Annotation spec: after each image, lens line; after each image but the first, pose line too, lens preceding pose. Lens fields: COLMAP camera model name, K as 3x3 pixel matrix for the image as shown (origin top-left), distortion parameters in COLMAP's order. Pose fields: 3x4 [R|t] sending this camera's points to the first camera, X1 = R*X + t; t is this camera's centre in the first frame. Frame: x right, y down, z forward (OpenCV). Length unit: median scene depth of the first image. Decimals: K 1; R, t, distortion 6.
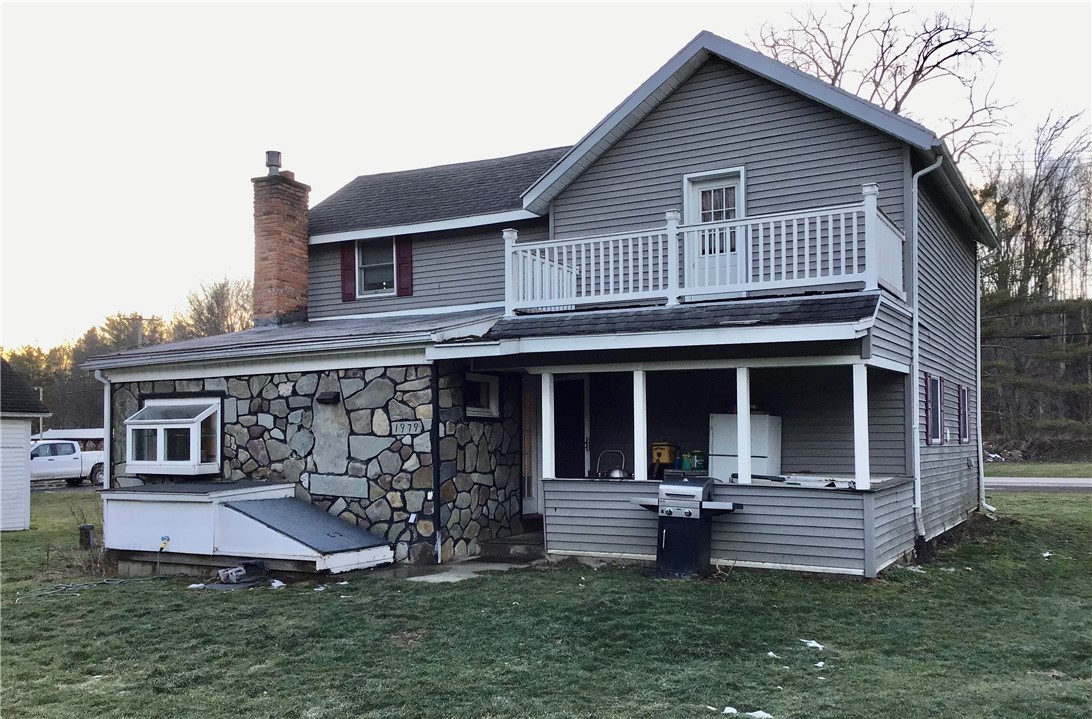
lens RADIAL K [[968.0, 0, 553.9], [0, 968.0, 389.4], [0, 0, 1]] dist [0.037136, 0.004916]
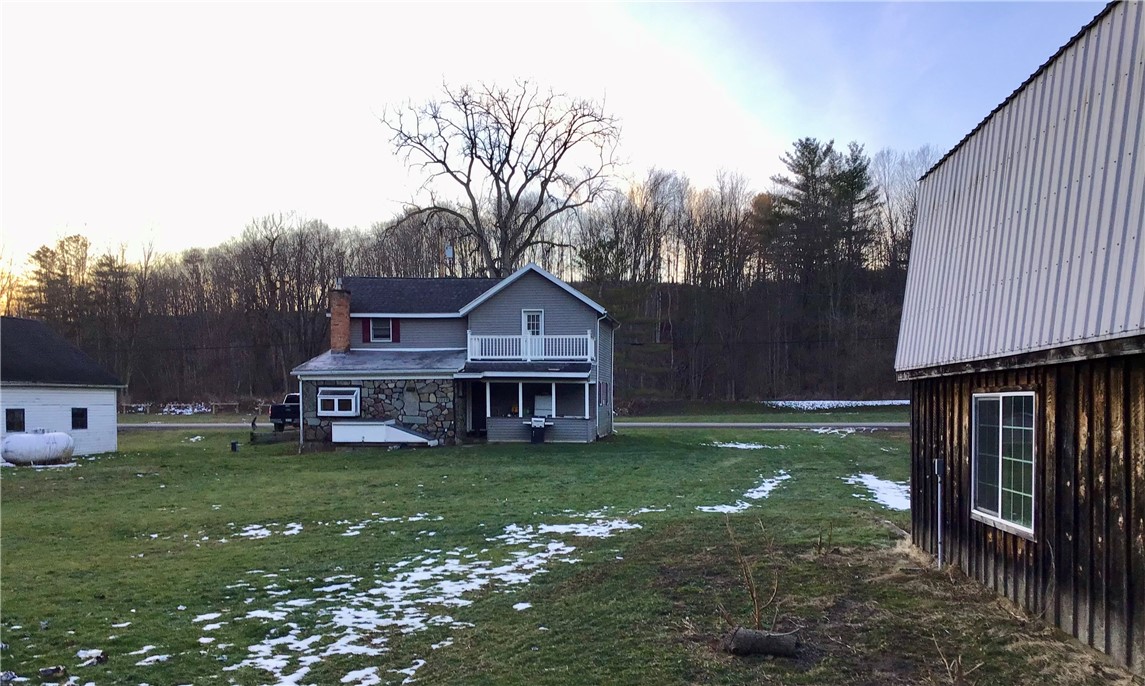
lens RADIAL K [[1021.5, 0, 572.6], [0, 1021.5, 343.2], [0, 0, 1]] dist [-0.003805, -0.001745]
pose [[0.924404, 0.028906, 0.380317, -0.947011], [-0.028052, 0.999576, -0.007788, -0.117858], [-0.380381, -0.003470, 0.924823, -1.986932]]
